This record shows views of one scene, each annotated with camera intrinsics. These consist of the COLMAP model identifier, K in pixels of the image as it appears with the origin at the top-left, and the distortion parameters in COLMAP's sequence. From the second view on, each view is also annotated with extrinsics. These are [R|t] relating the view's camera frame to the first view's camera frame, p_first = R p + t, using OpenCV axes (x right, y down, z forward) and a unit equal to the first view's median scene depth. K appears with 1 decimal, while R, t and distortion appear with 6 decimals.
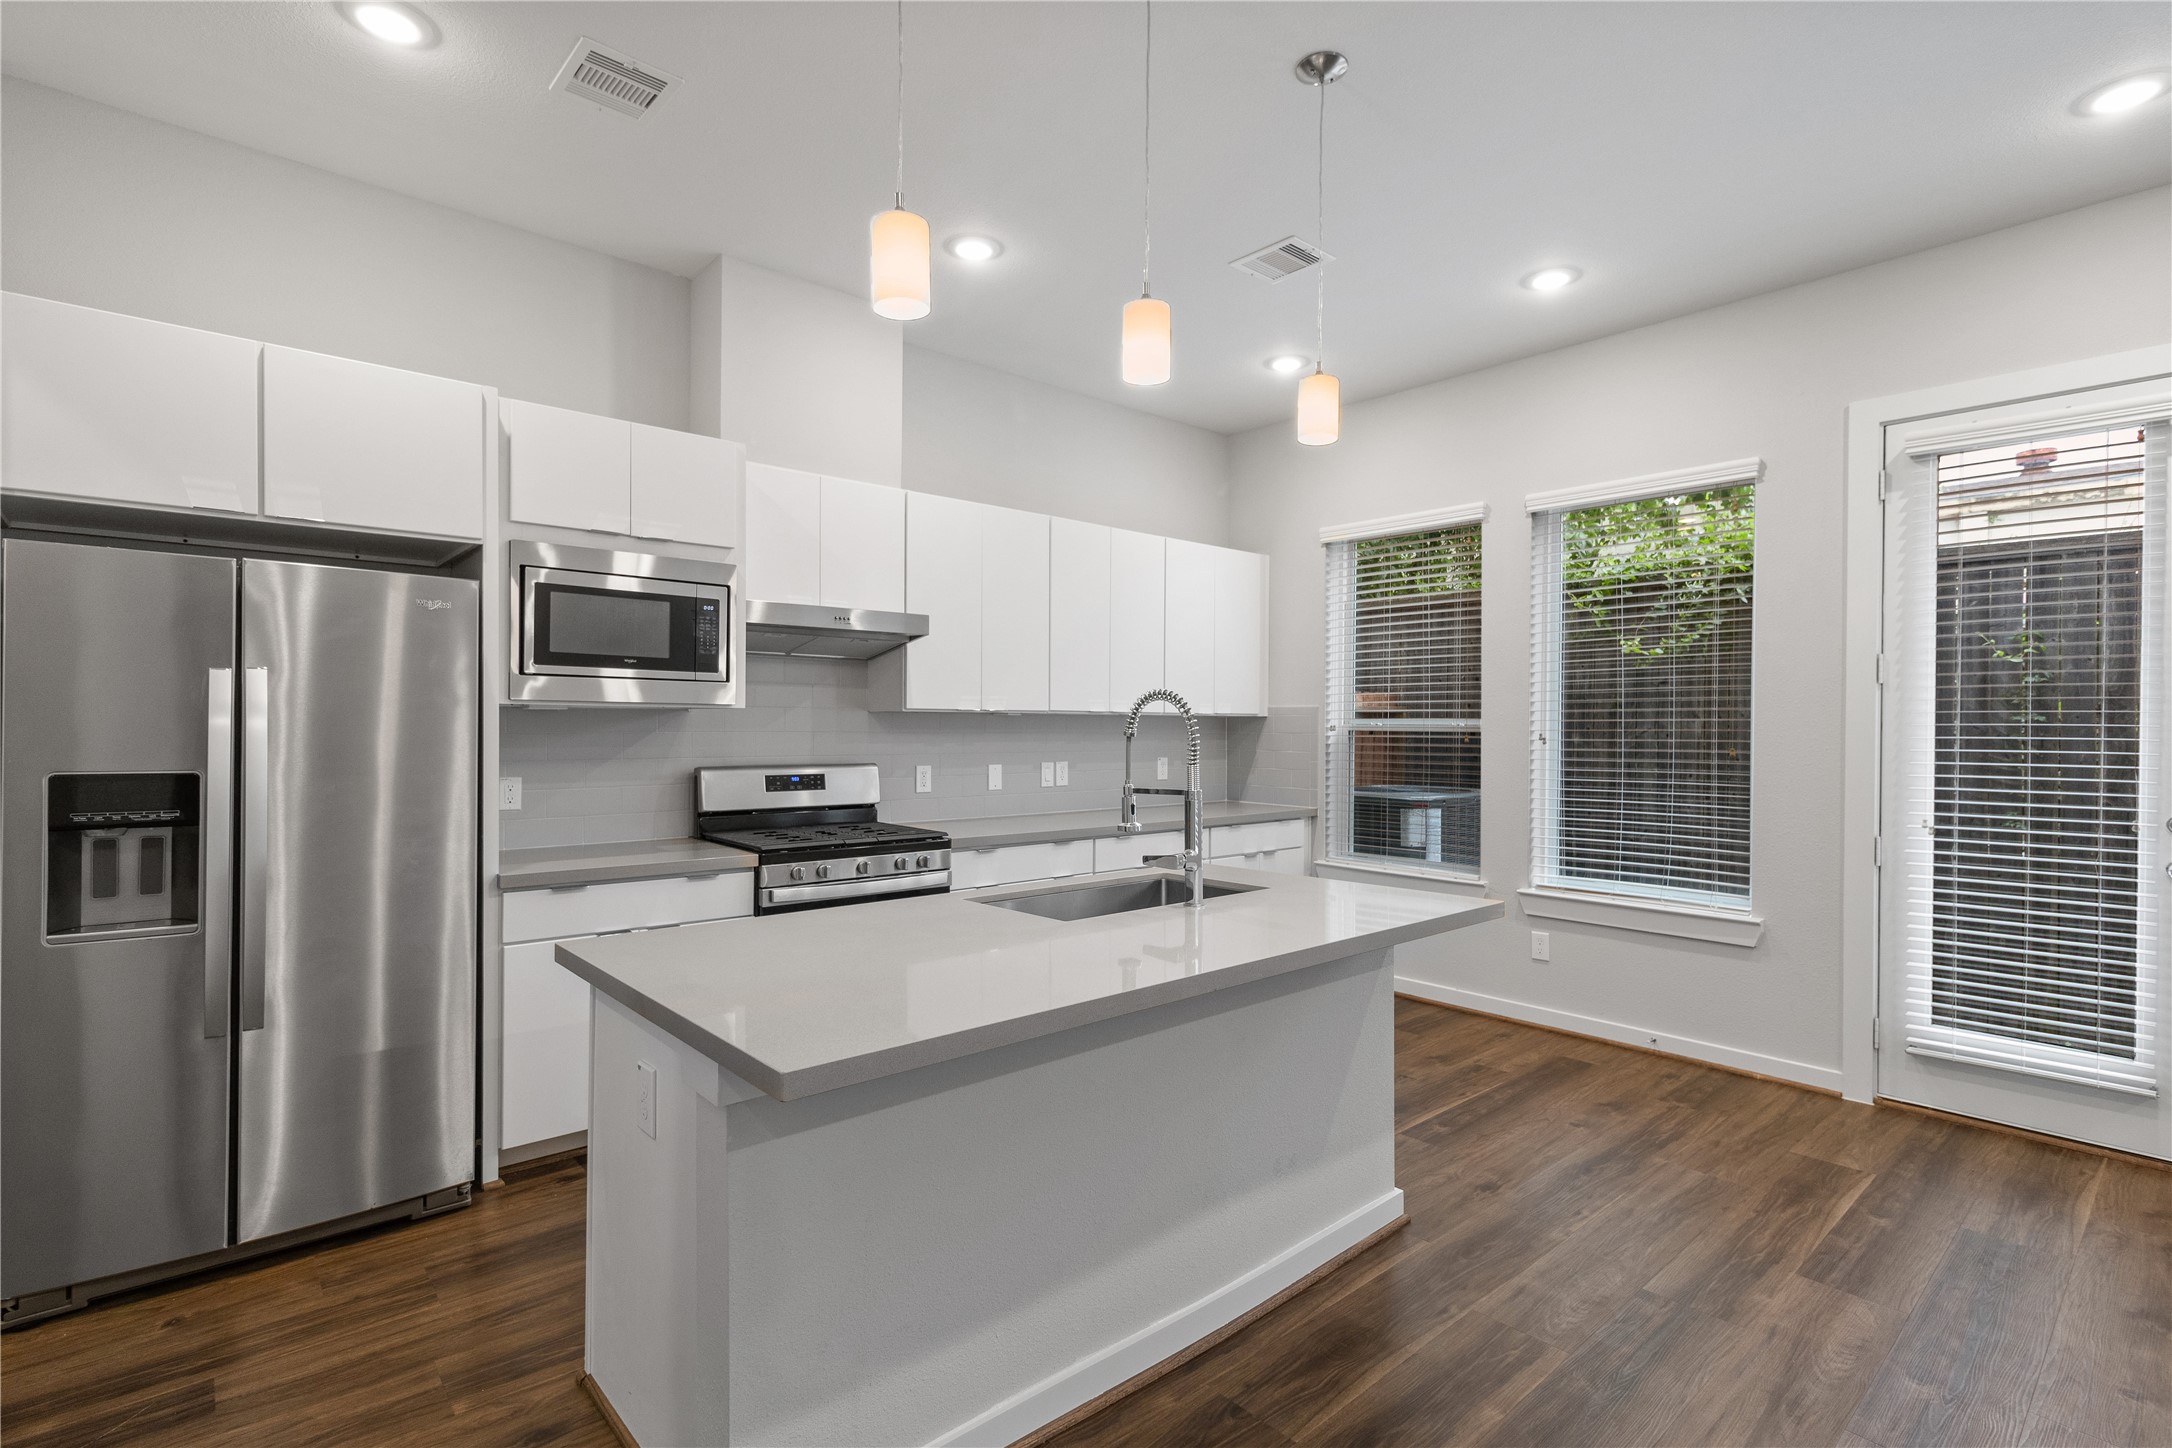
lens RADIAL K [[1035.2, 0, 1103.5], [0, 1035.2, 729.1], [0, 0, 1]] dist [0.000055, 0.000957]
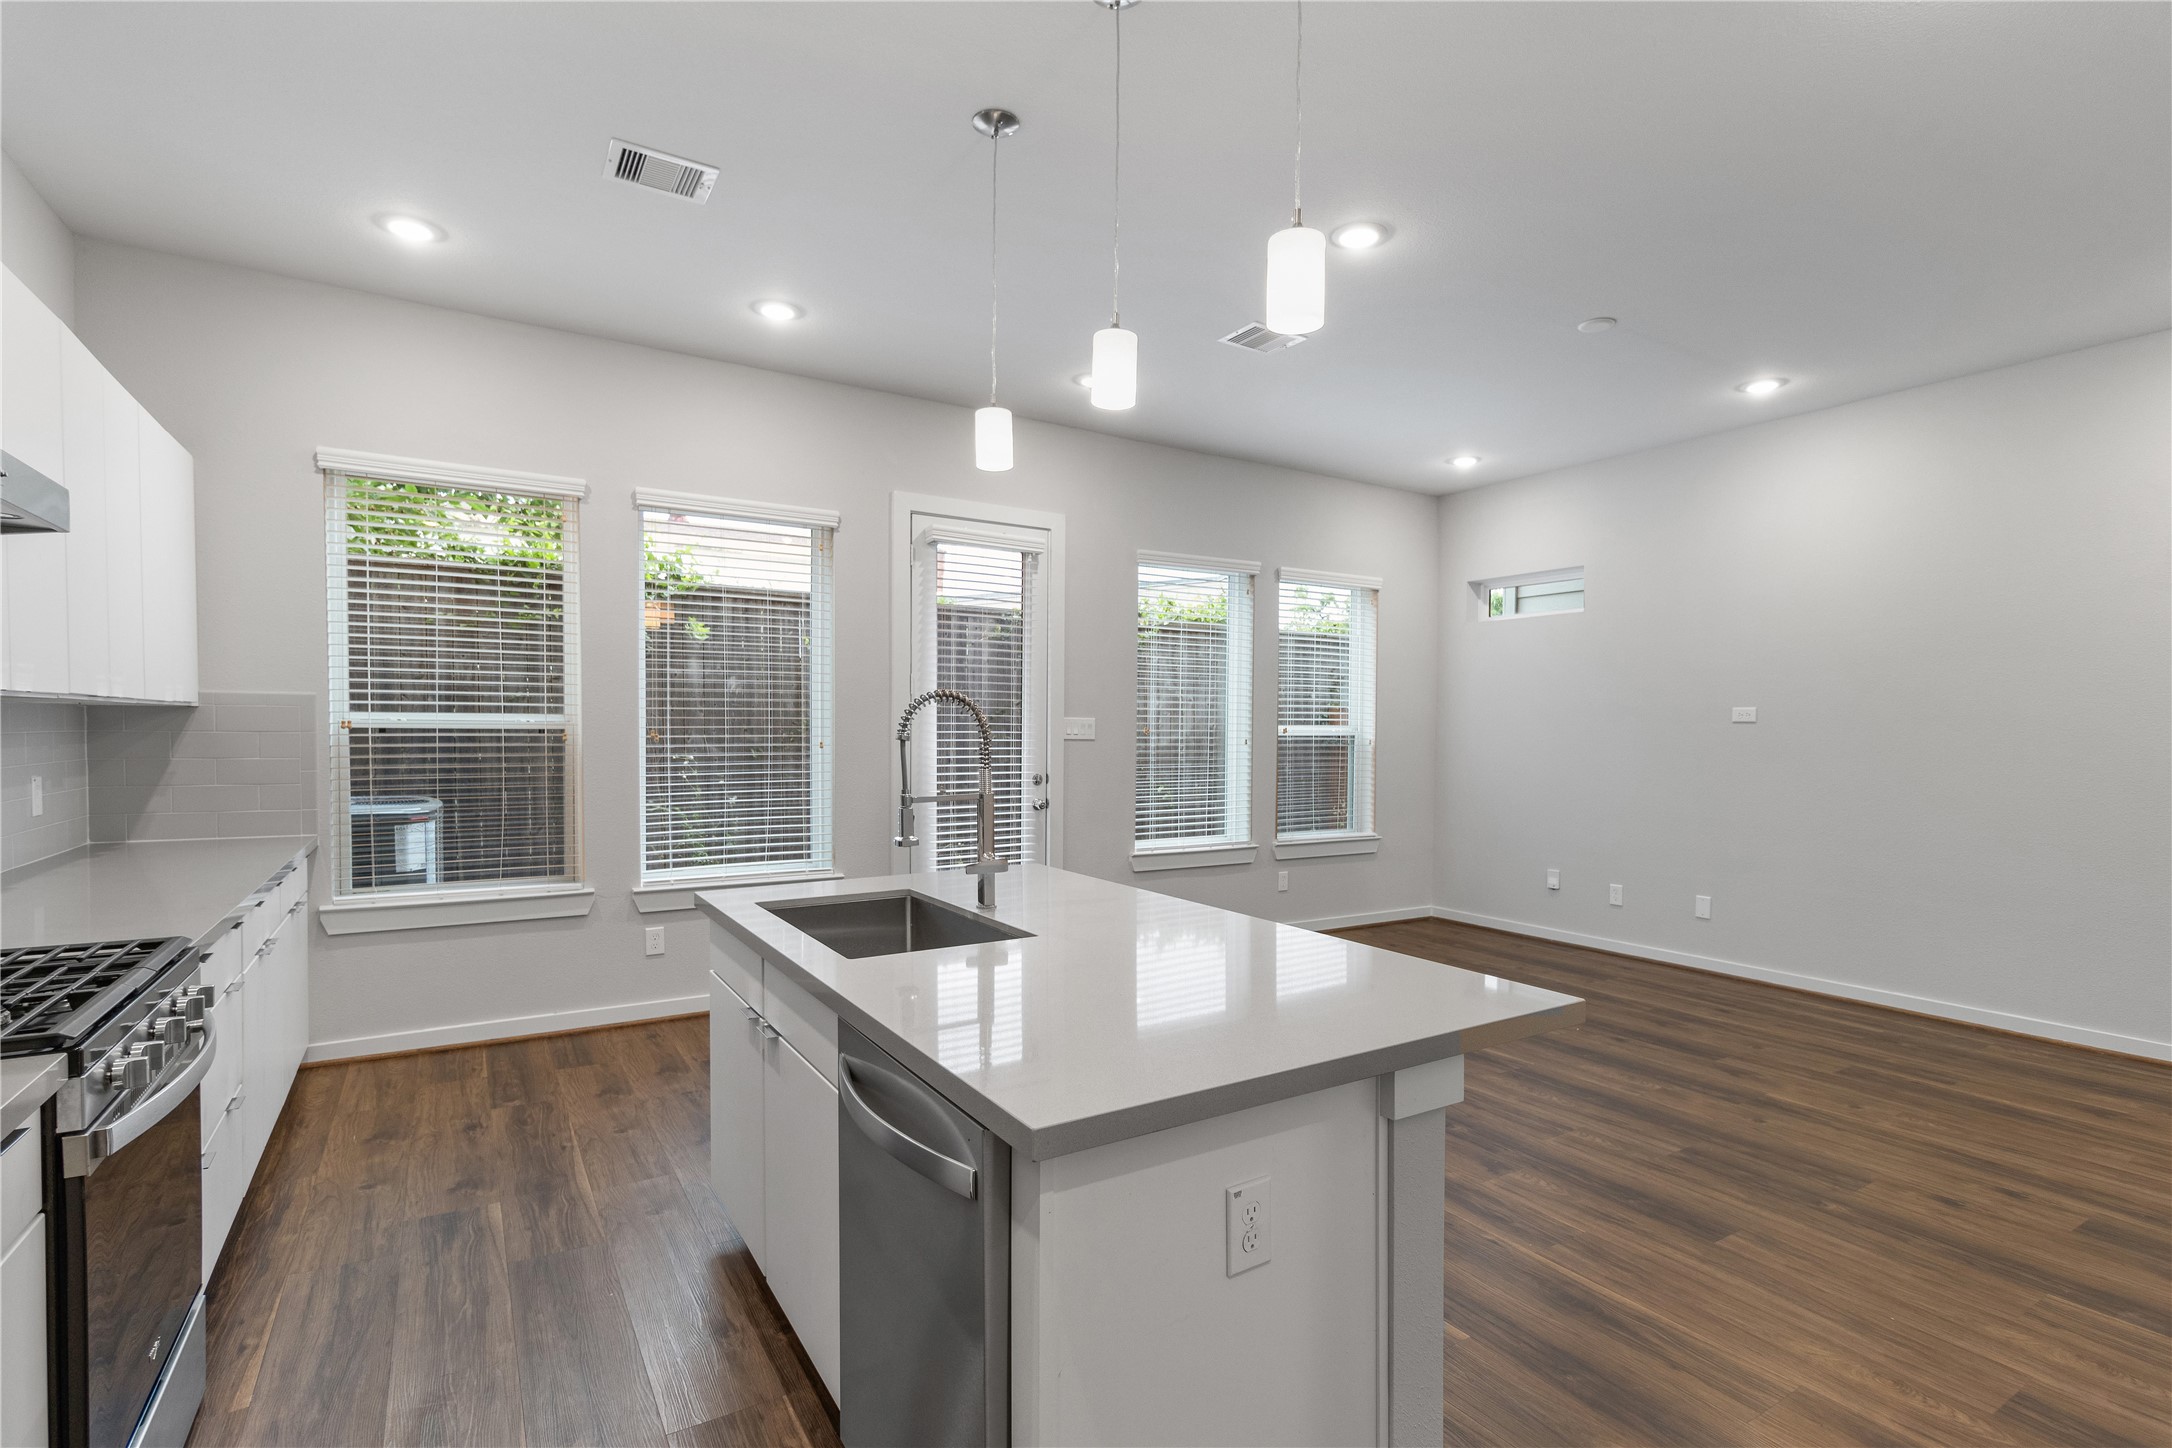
lens RADIAL K [[1035.2, 0, 1103.5], [0, 1035.2, 729.1], [0, 0, 1]] dist [0.000055, 0.000957]
pose [[0.170485, -0.005847, 0.985343, -0.618113], [-0.001938, 0.999978, 0.006269, -0.004973], [-0.985358, -0.002978, 0.170470, 0.498492]]
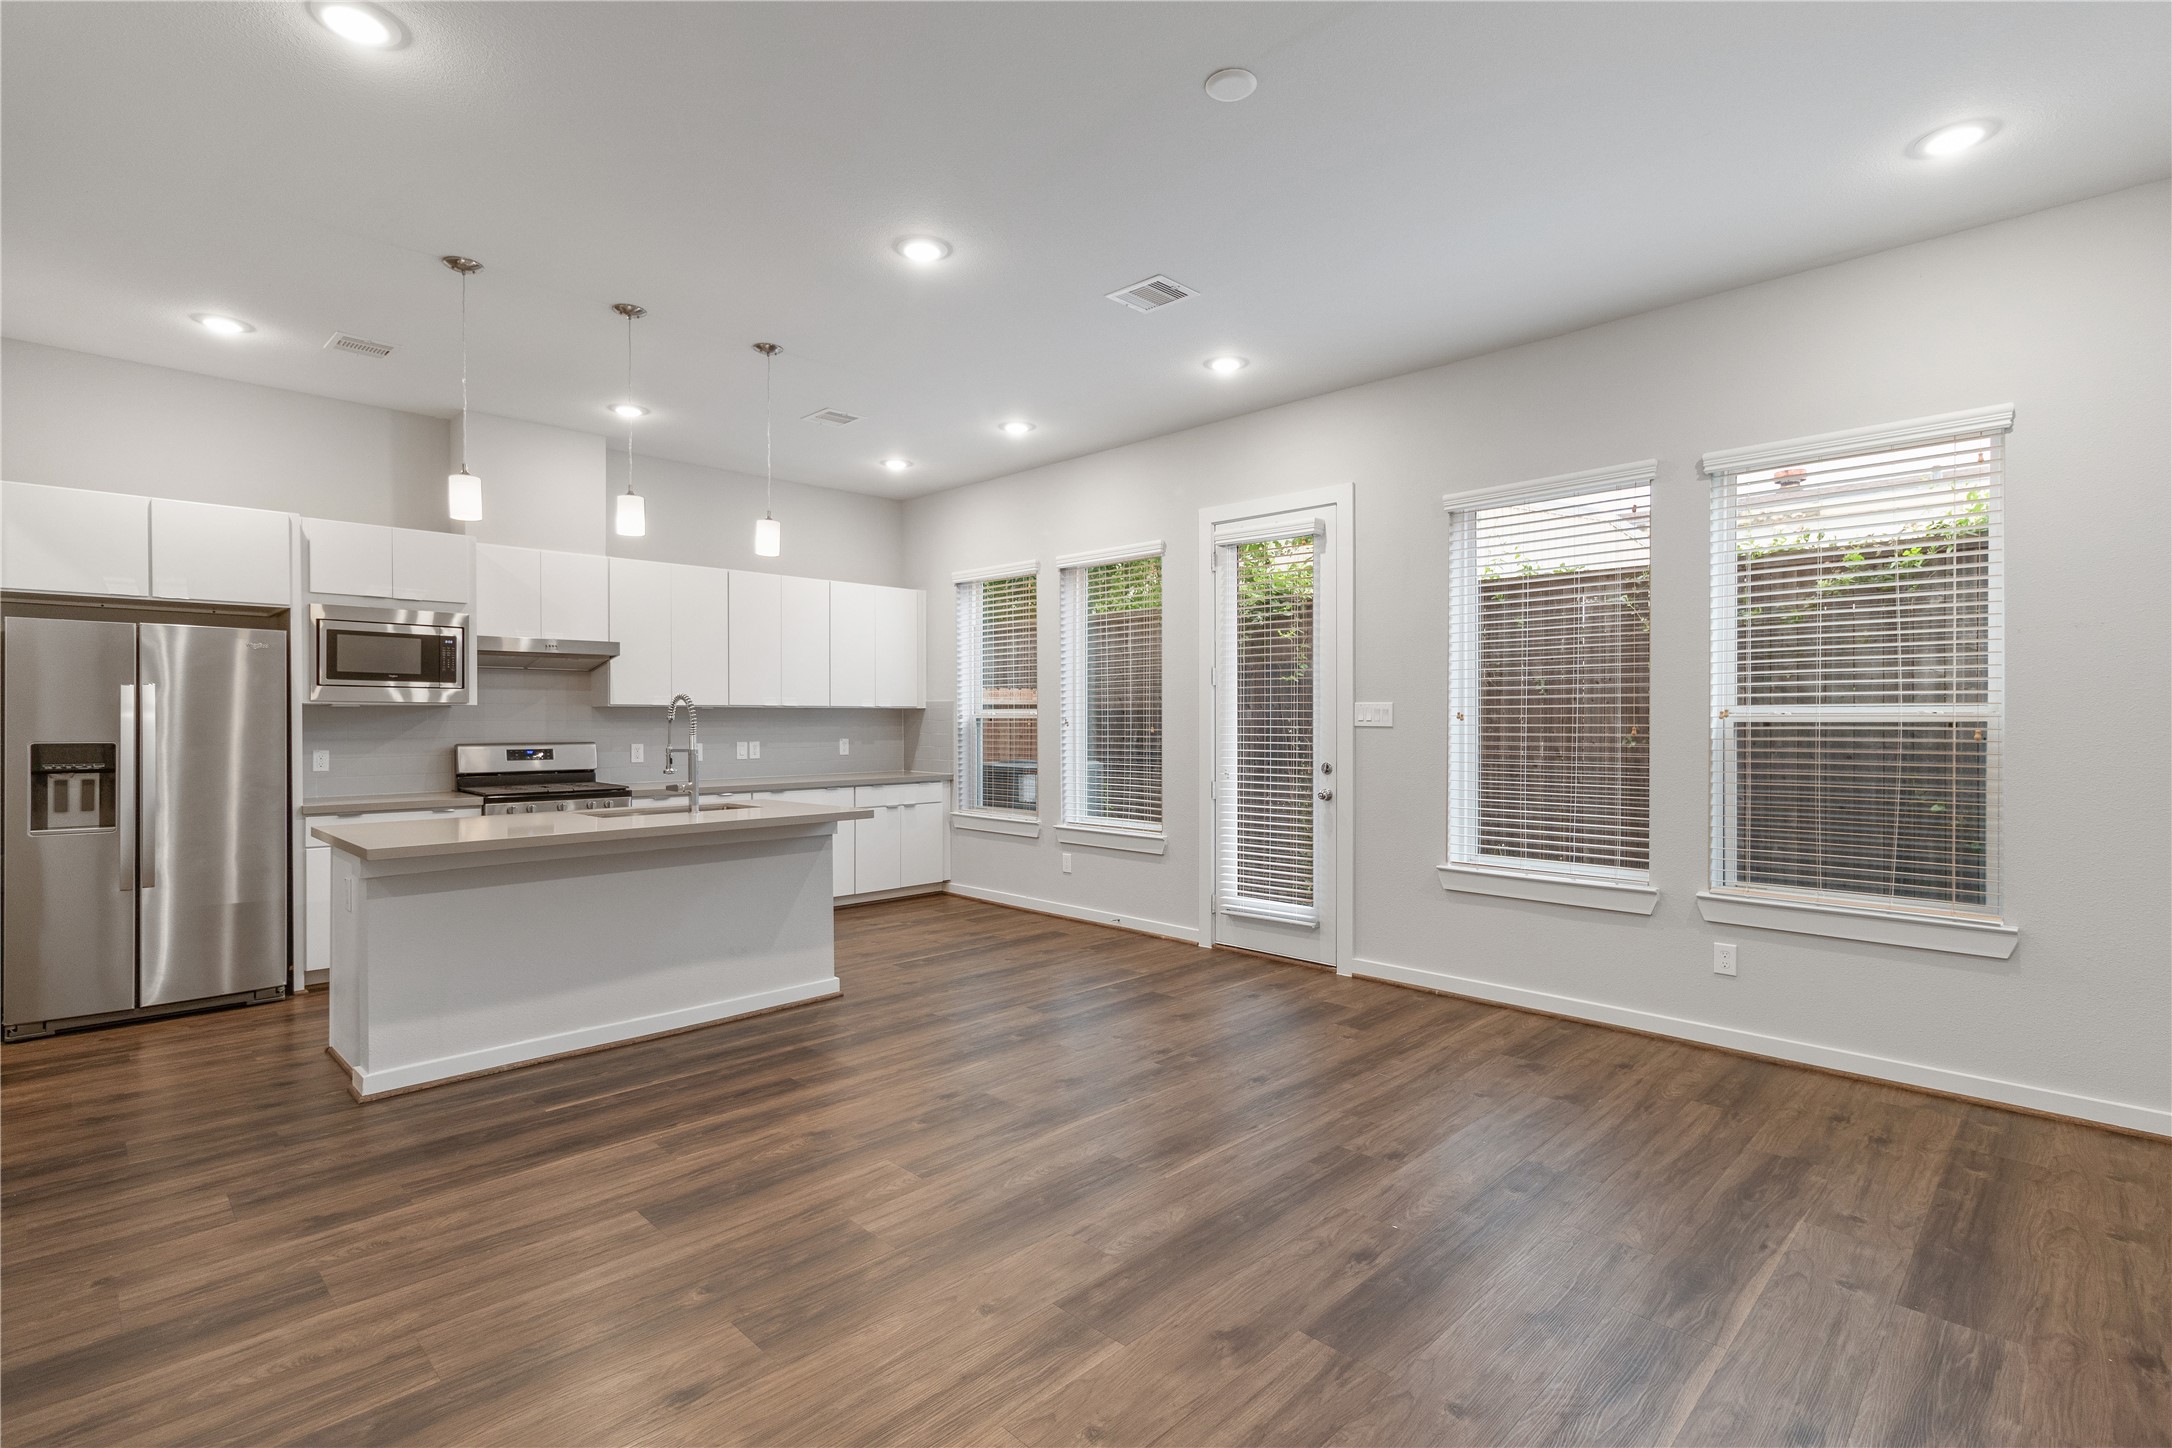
lens RADIAL K [[1009.9, 0, 1086.0], [0, 1009.9, 724.0], [0, 0, 1]] dist [-0.003127, 0.000710]
pose [[0.998346, -0.007288, 0.057022, 0.467775], [0.007187, 0.999972, 0.001972, 0.011726], [-0.057035, -0.001559, 0.998371, -0.555278]]
